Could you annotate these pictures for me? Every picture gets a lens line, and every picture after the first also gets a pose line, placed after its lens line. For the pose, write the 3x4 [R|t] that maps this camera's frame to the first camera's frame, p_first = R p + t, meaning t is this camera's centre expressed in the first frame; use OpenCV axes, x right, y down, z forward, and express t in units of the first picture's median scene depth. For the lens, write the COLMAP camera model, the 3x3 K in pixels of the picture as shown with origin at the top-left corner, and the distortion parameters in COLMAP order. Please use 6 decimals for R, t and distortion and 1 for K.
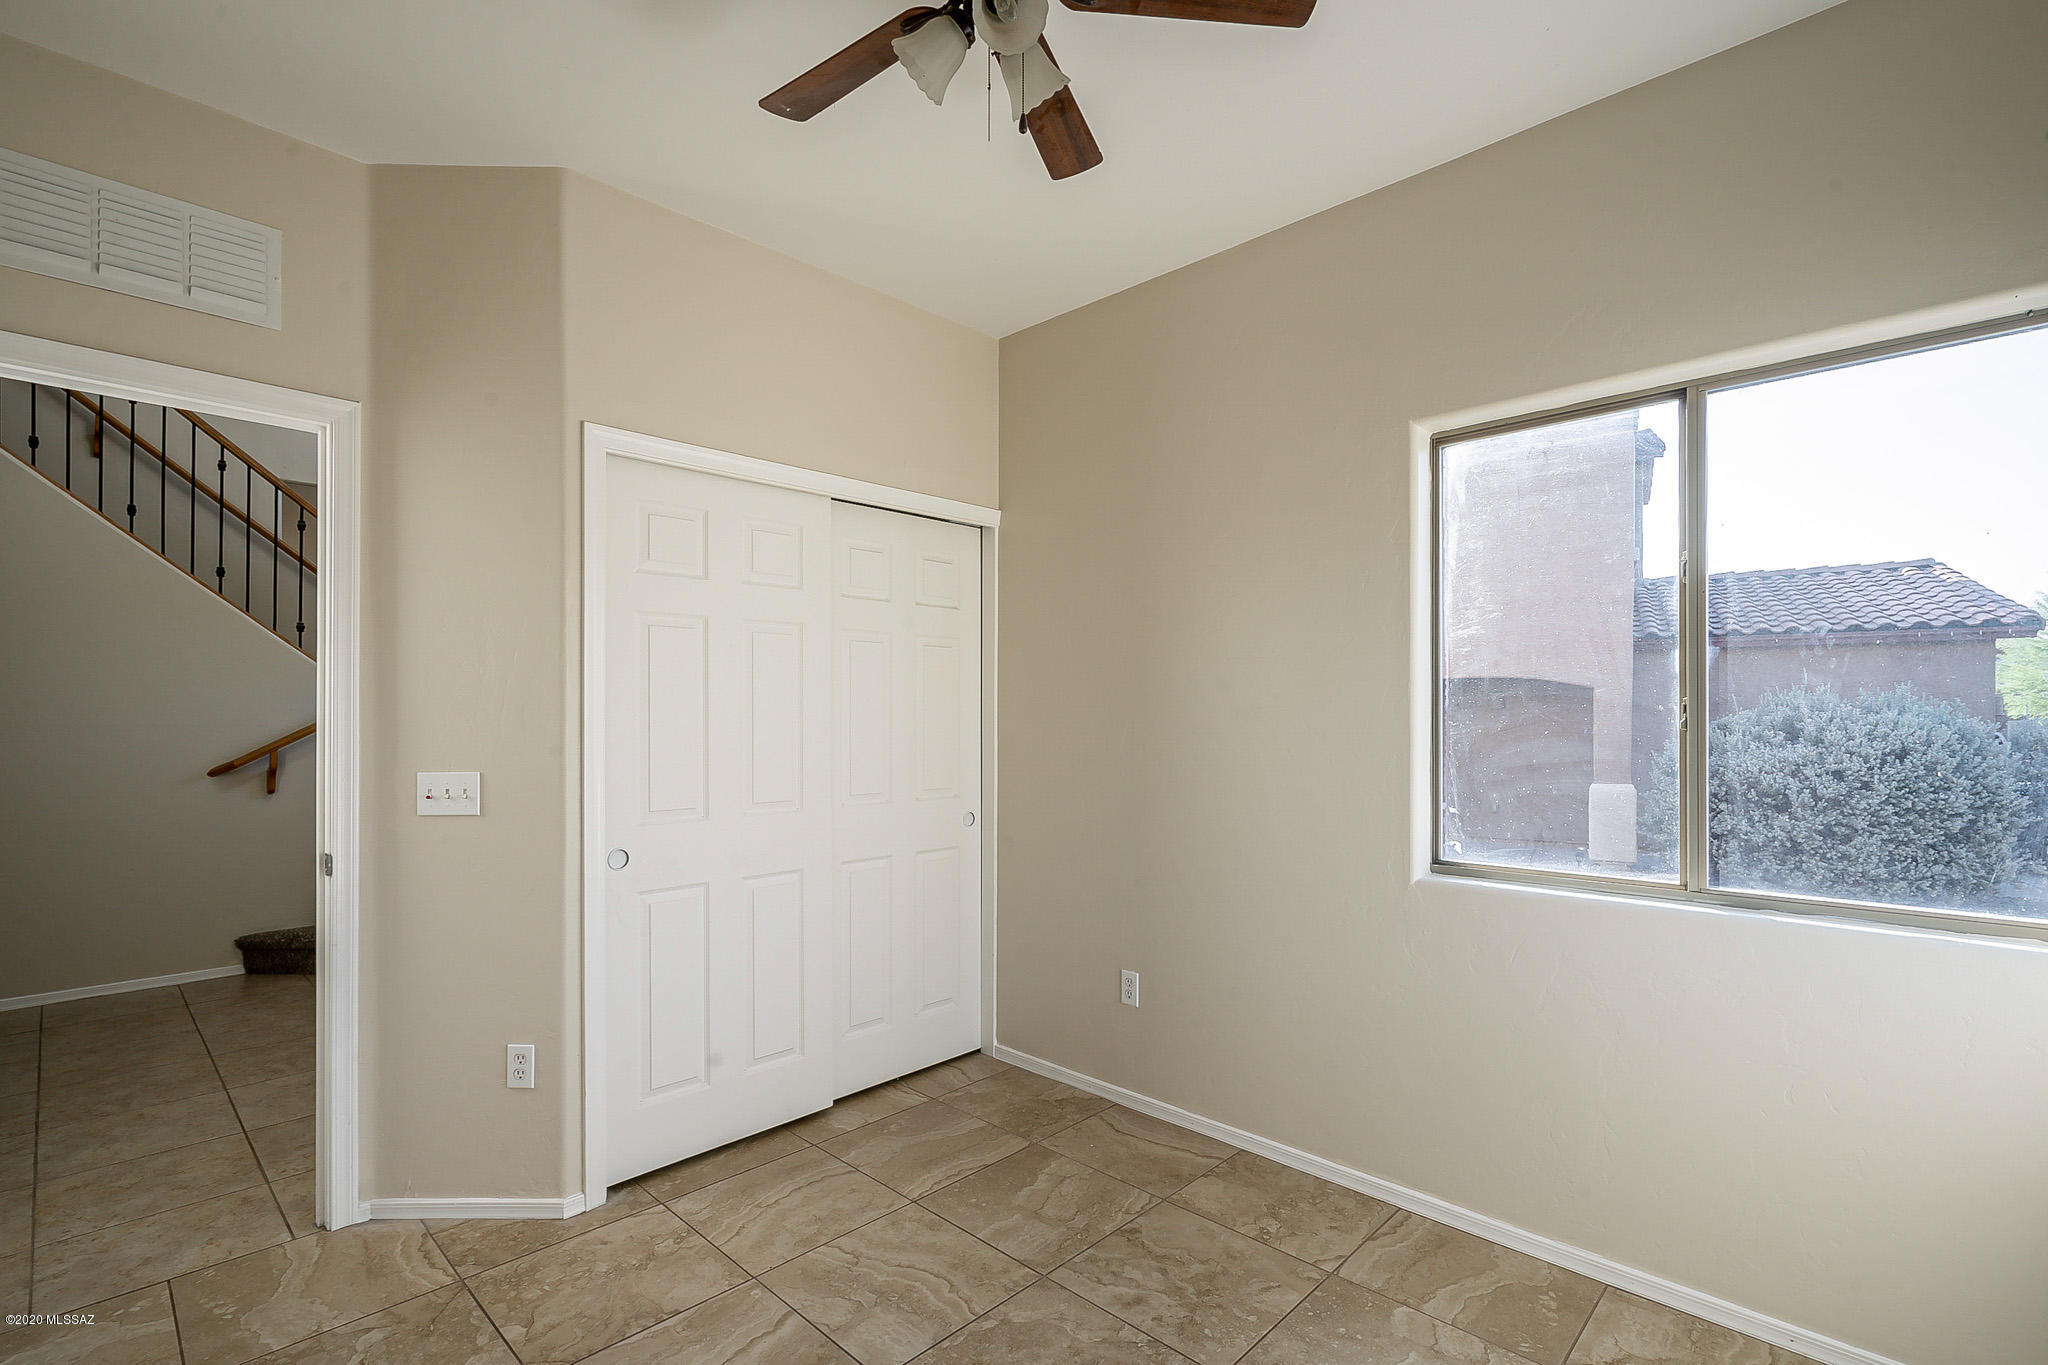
lens RADIAL K [[930.8, 0, 1021.1], [0, 930.8, 718.8], [0, 0, 1]] dist [-0.002476, 0.000218]
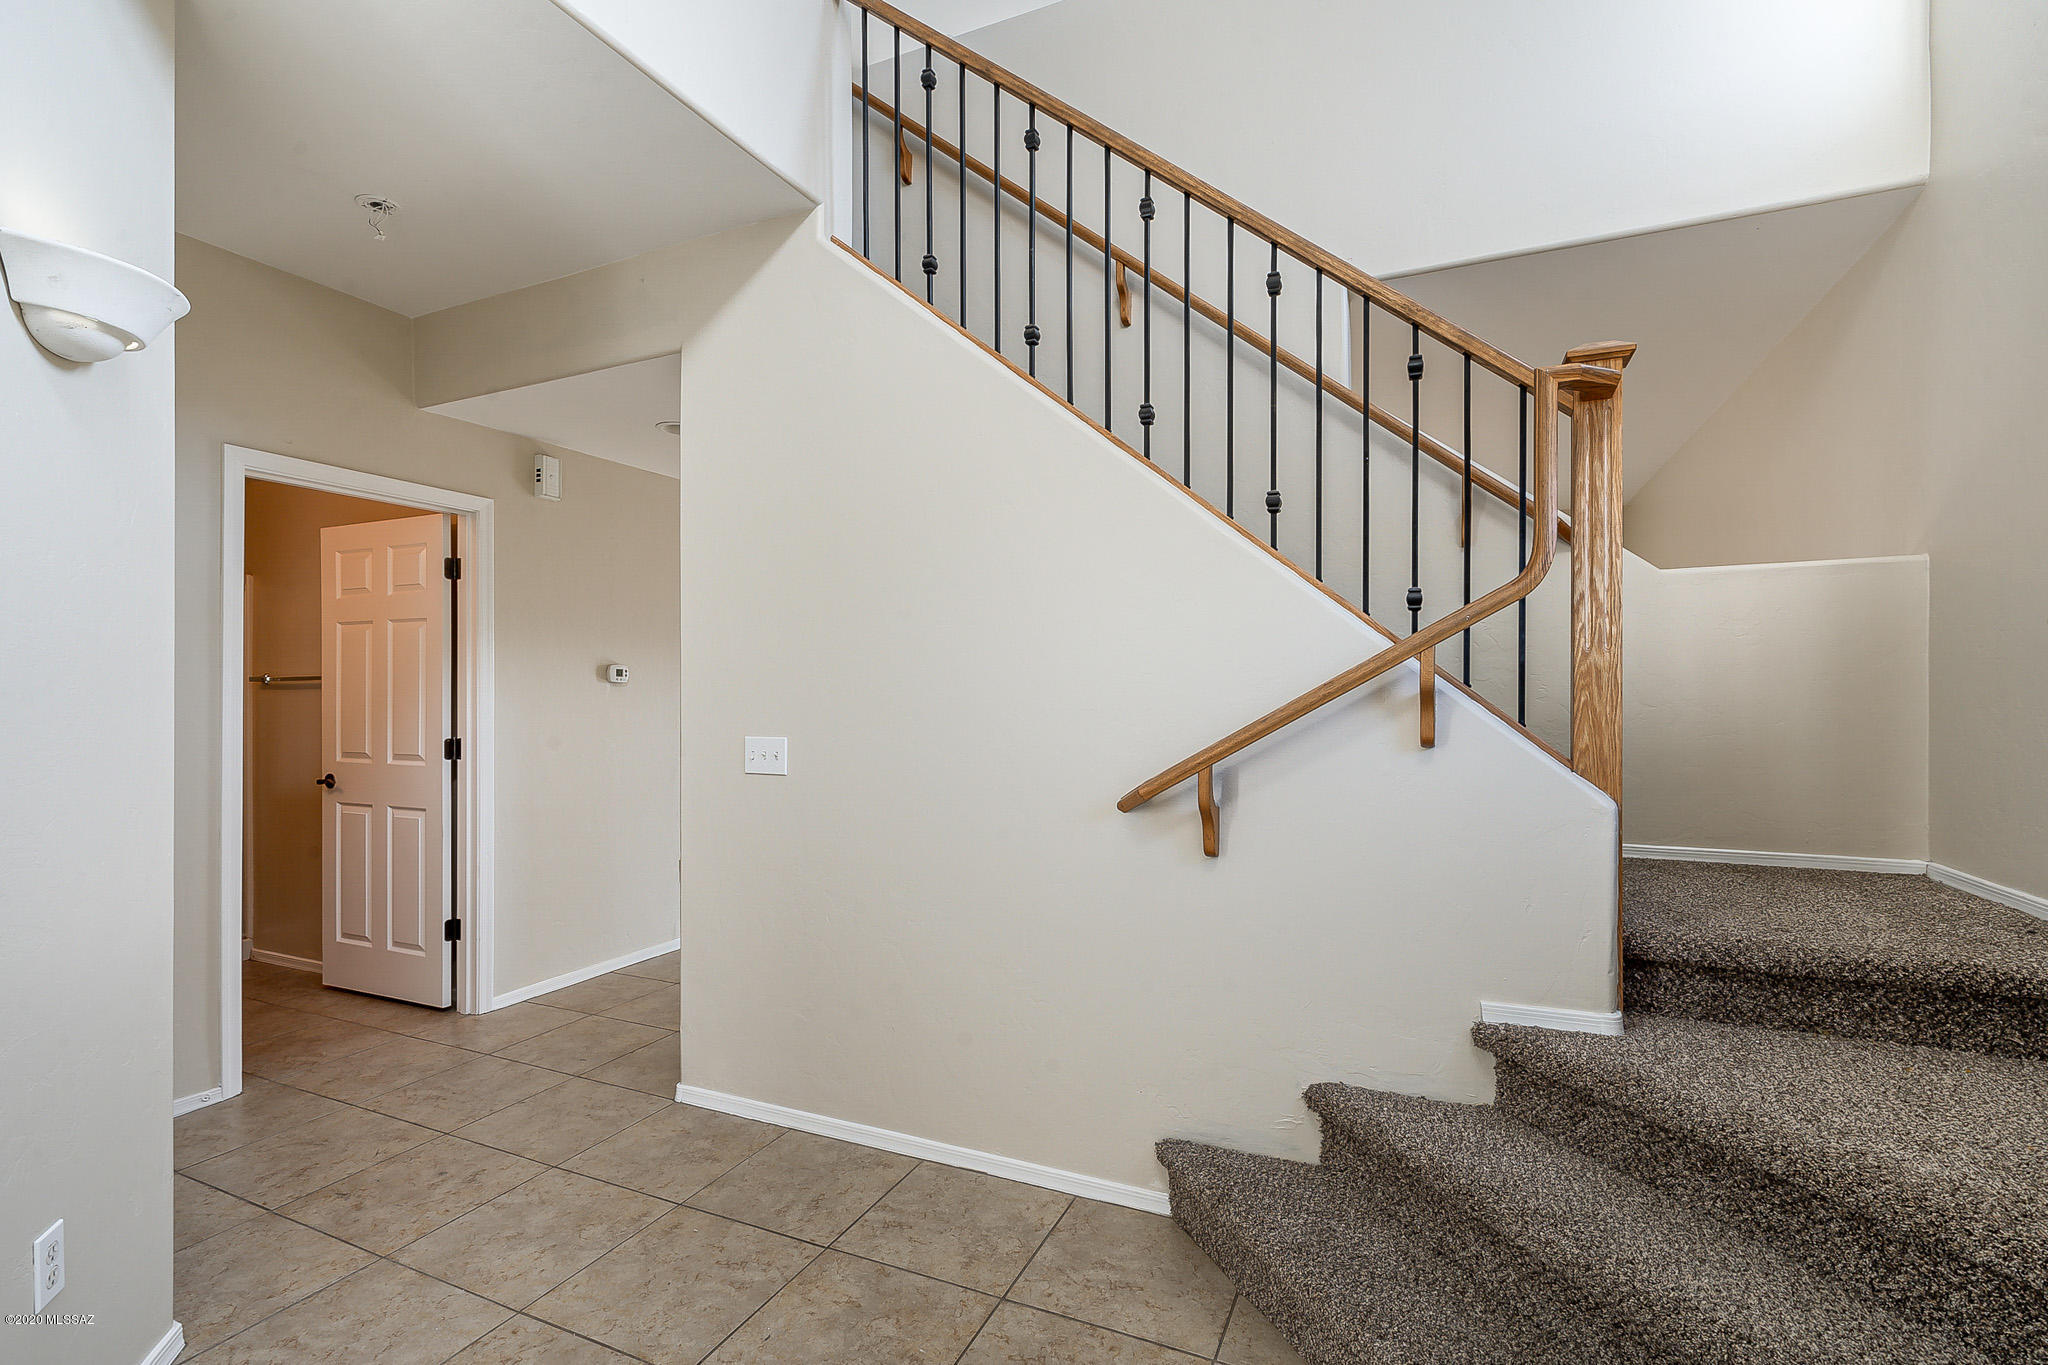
lens RADIAL K [[911.9, 0, 1021.4], [0, 911.9, 719.5], [0, 0, 1]] dist [-0.000198, 0.000033]
pose [[0.337109, 0.009641, -0.941416, -0.412045], [-0.005525, 0.999951, 0.008262, 0.008270], [0.941449, 0.002416, 0.337145, 0.760919]]
